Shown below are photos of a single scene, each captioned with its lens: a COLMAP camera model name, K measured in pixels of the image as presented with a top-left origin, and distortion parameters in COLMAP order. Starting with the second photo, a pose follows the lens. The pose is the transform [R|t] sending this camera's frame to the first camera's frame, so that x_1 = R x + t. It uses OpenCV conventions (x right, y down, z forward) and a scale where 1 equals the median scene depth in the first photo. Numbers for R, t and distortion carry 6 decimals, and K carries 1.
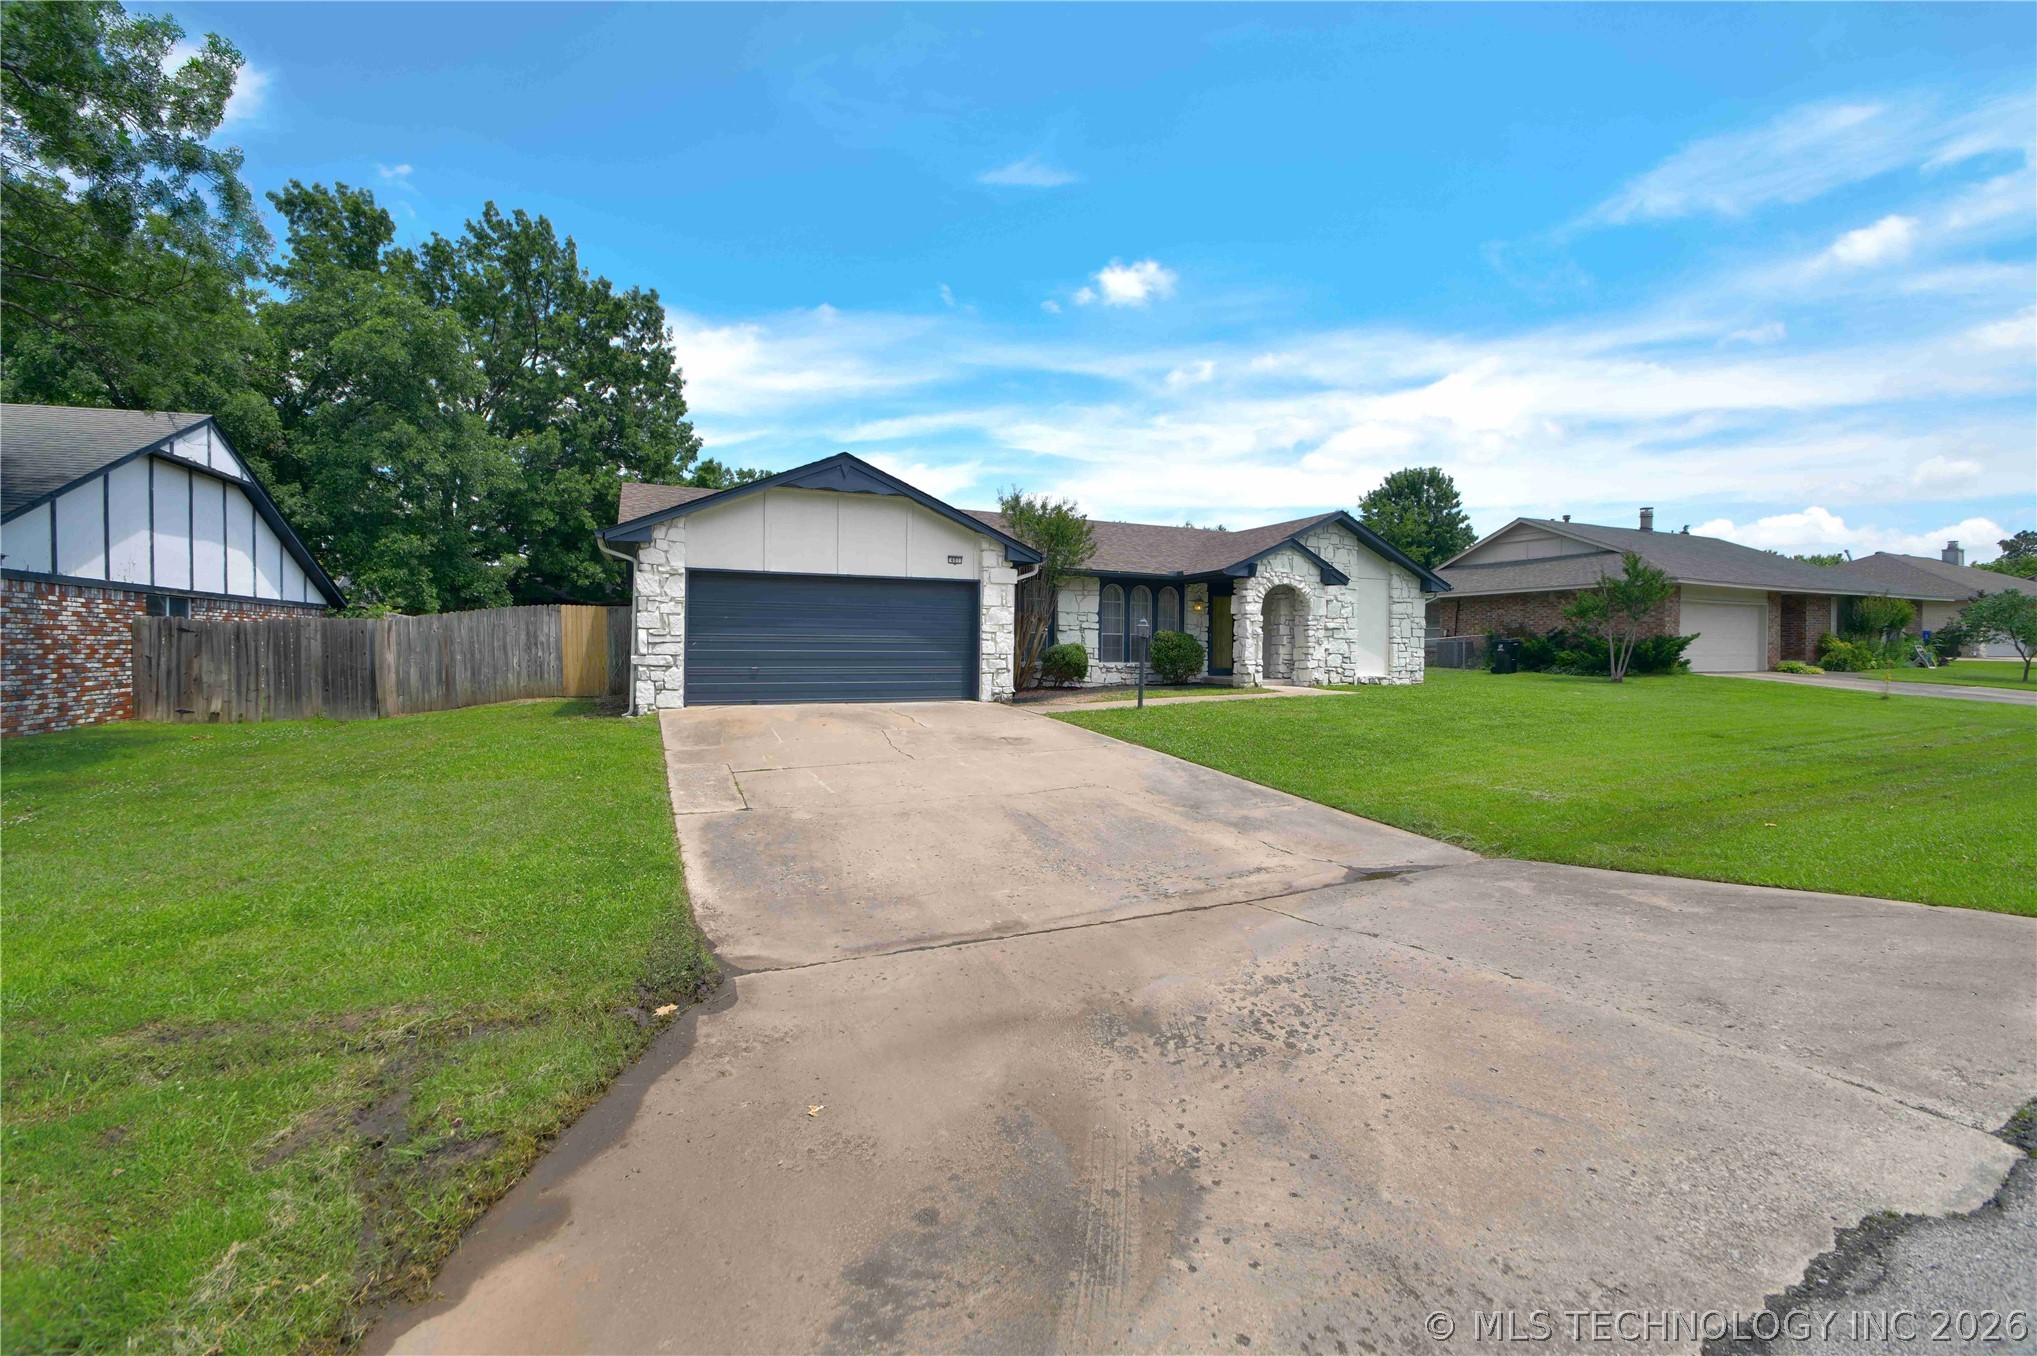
lens RADIAL K [[821.7, 0, 1003.7], [0, 821.7, 668.2], [0, 0, 1]] dist [-0.029962, -0.004132]
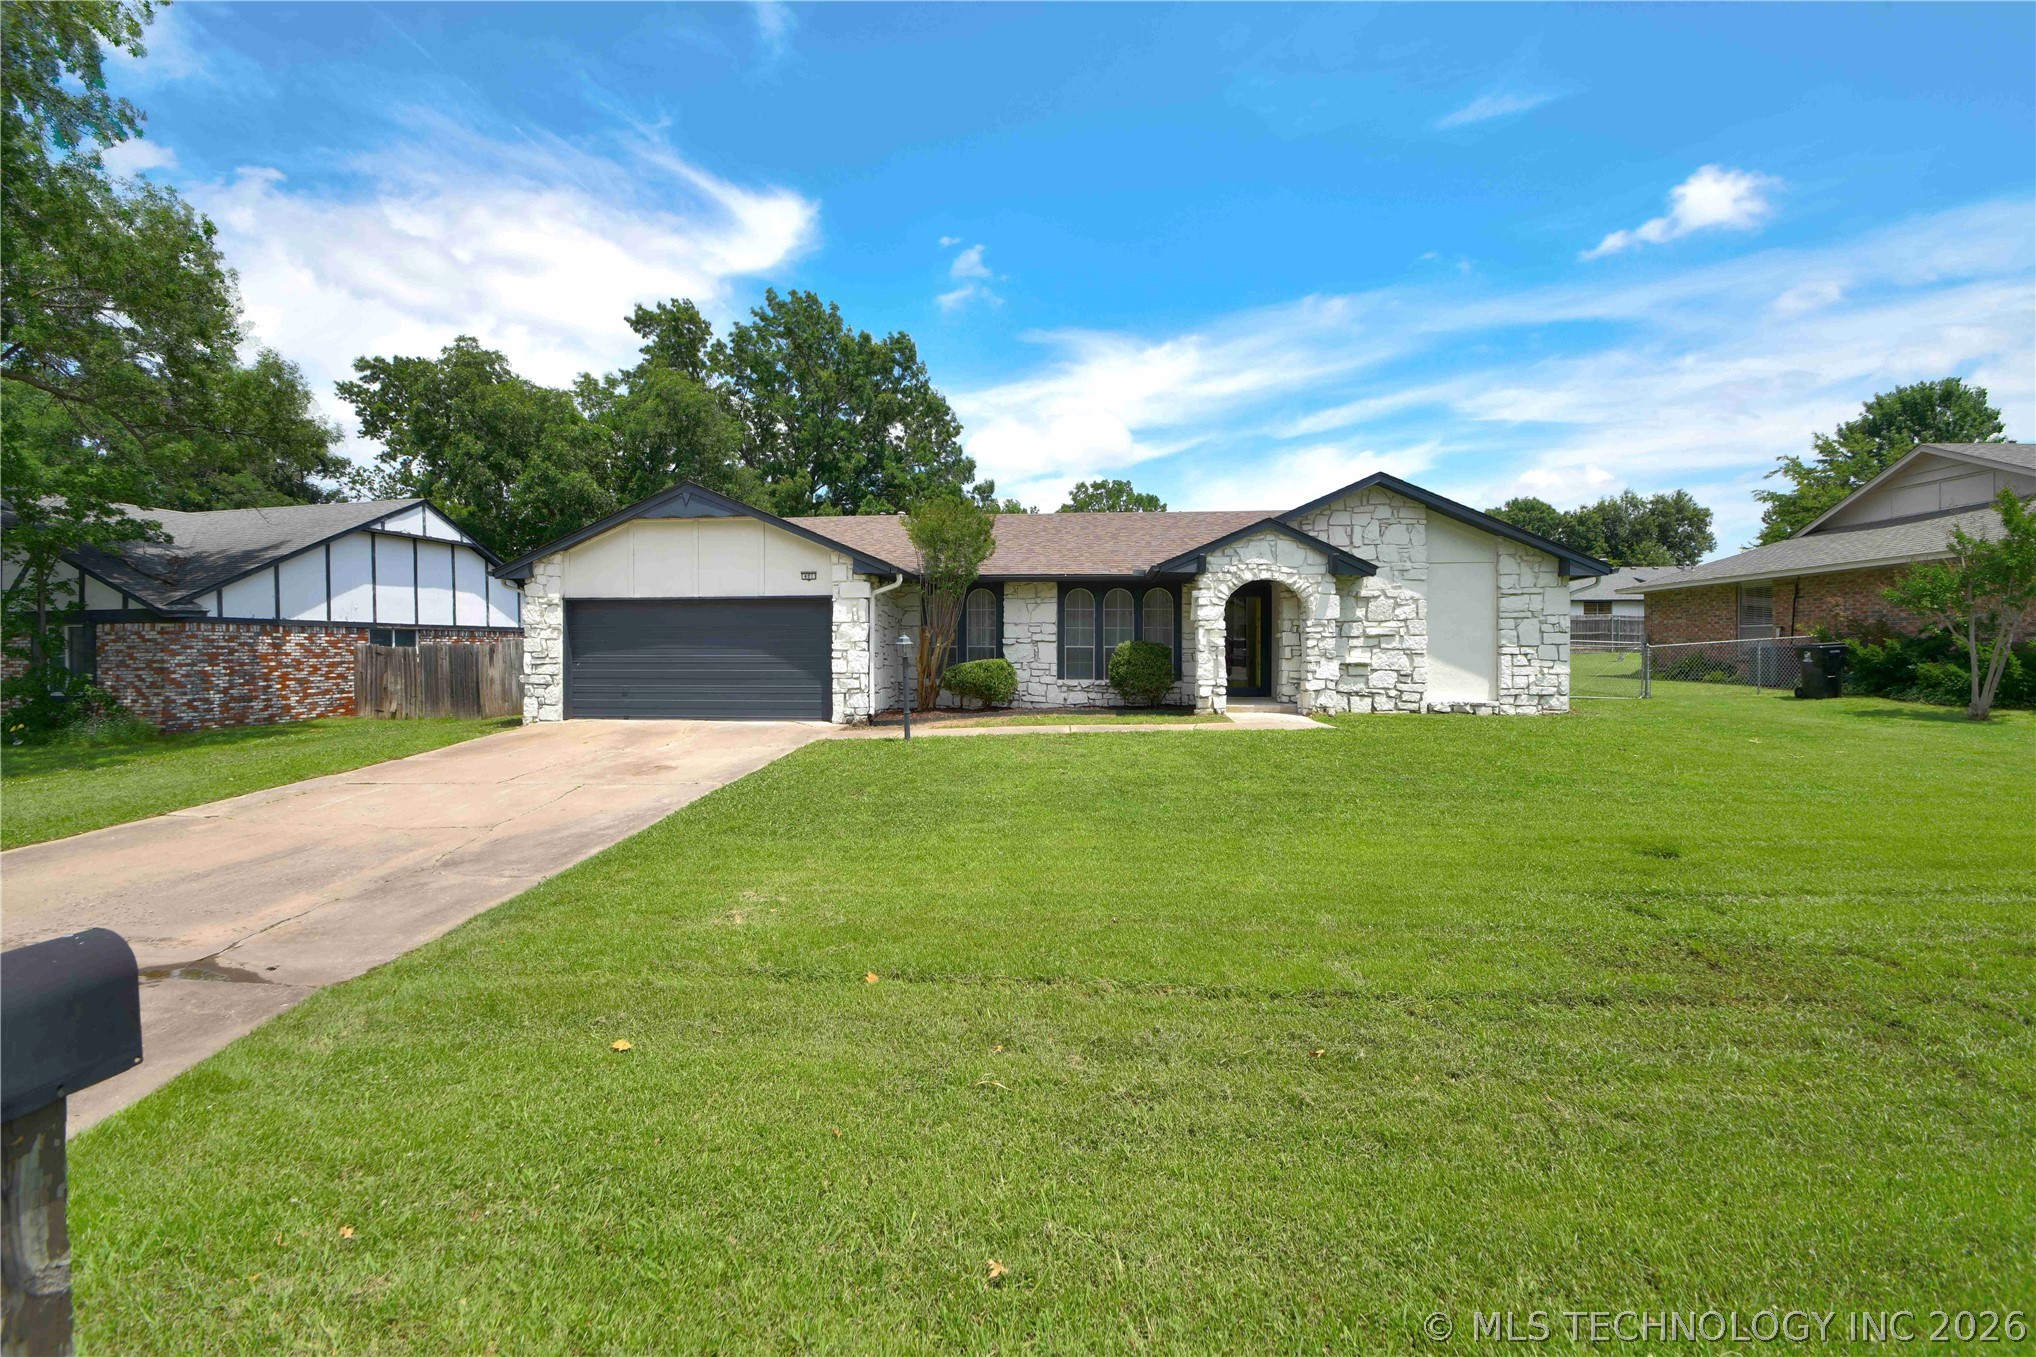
lens RADIAL K [[821.3, 0, 1029.9], [0, 821.3, 666.0], [0, 0, 1]] dist [-0.029962, -0.004132]
pose [[0.870097, 0.001621, -0.492877, 0.519164], [-0.003864, 0.999986, -0.003532, -0.018679], [0.492865, 0.004978, 0.870092, 0.231879]]
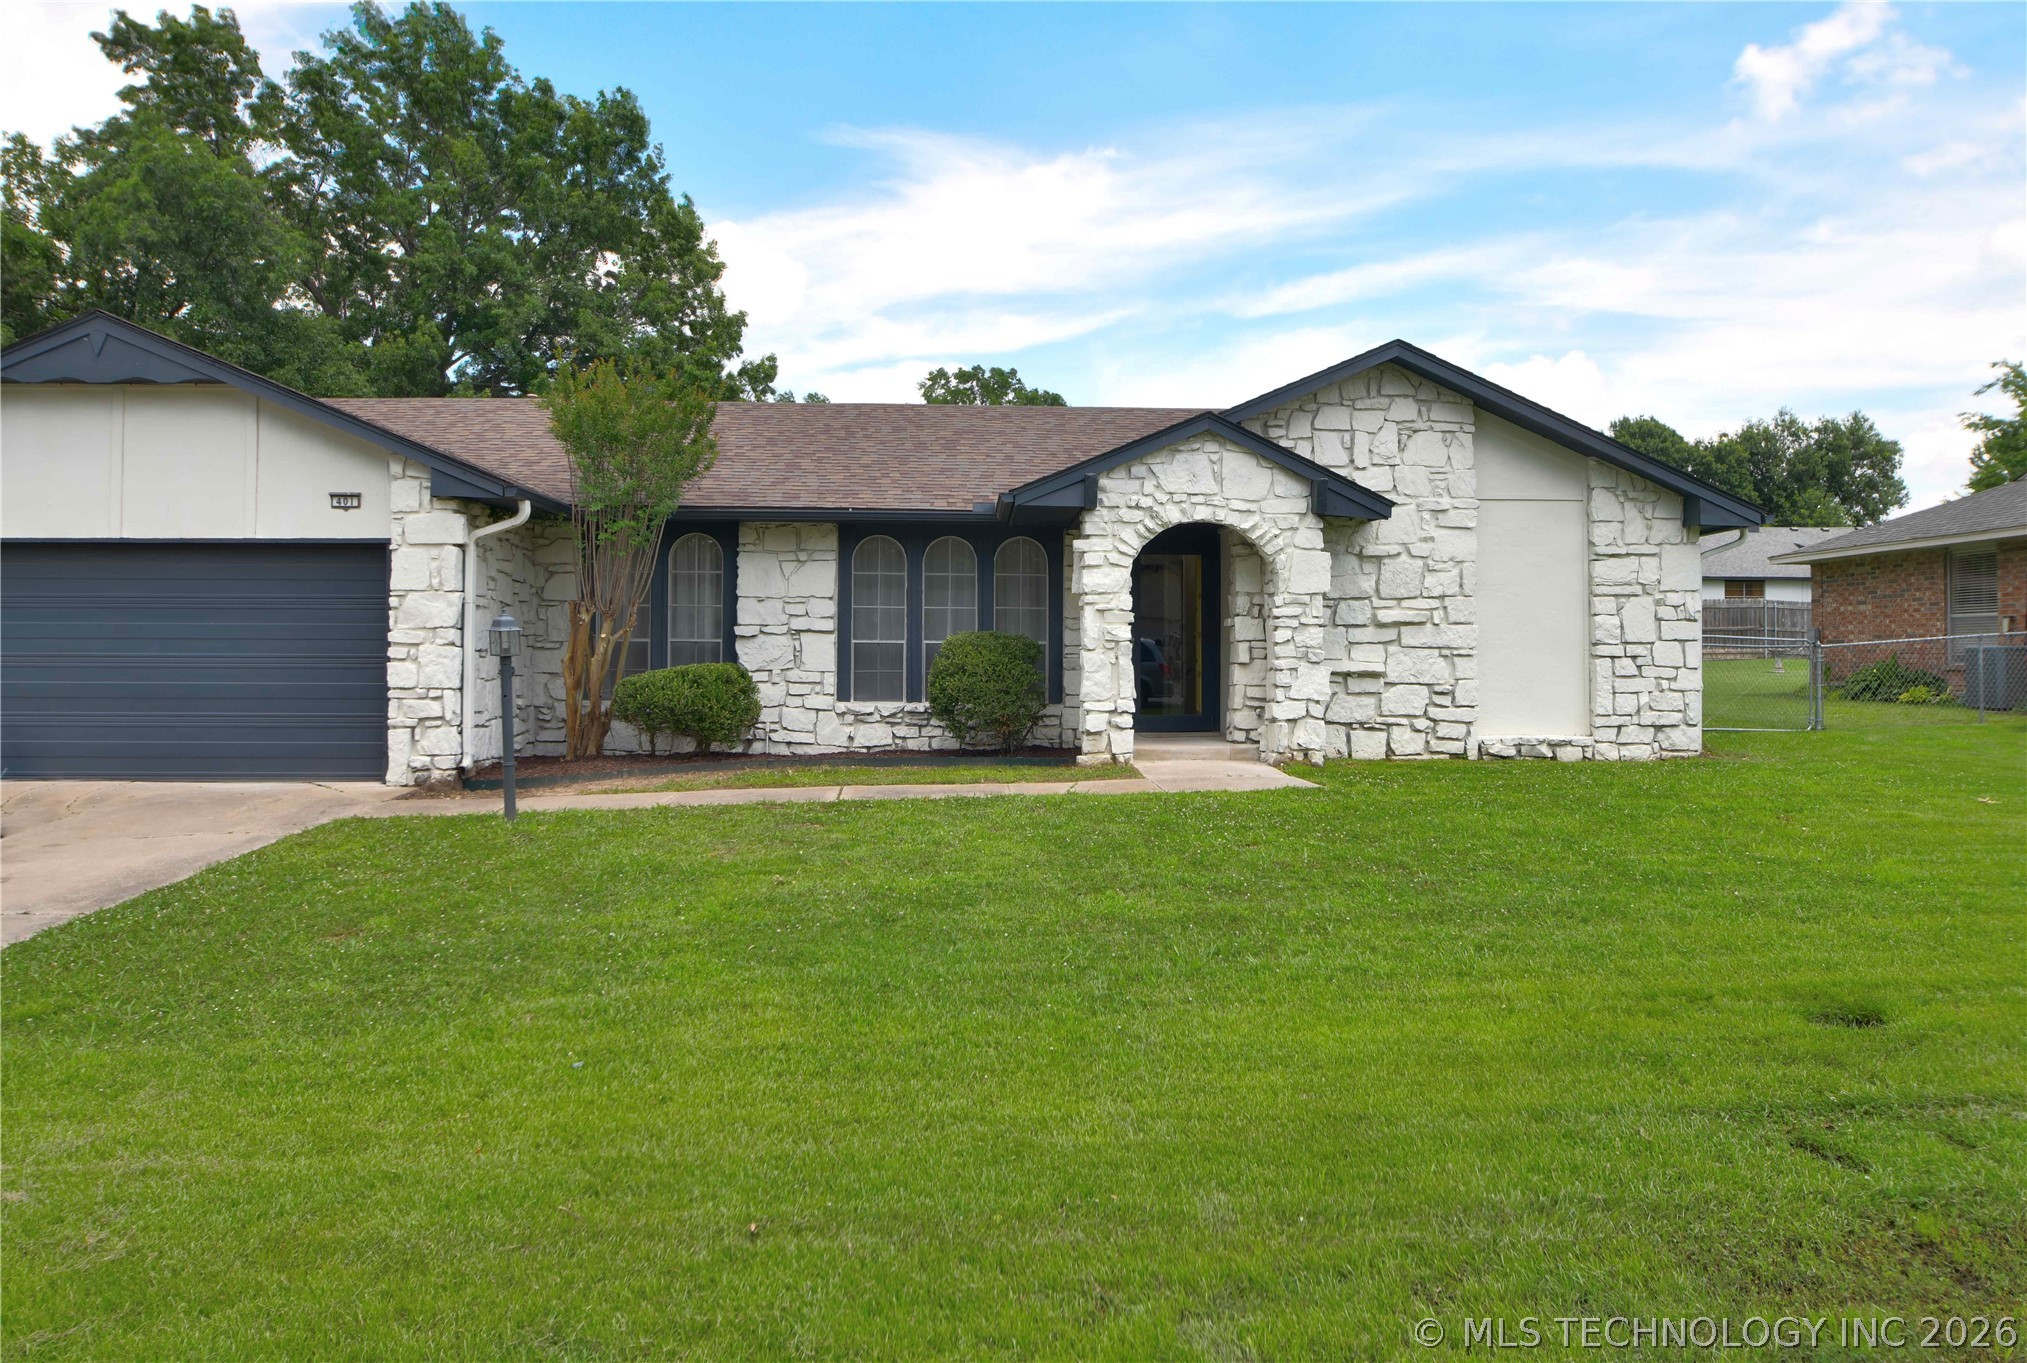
lens RADIAL K [[1368.0, 0, 1107.3], [0, 1368.0, 651.2], [0, 0, 1]] dist [-0.087094, 0.041239]
pose [[0.940602, -0.005055, -0.339475, 0.528040], [-0.004464, 0.999619, -0.027252, -0.015796], [0.339483, 0.027149, 0.940220, 0.317904]]
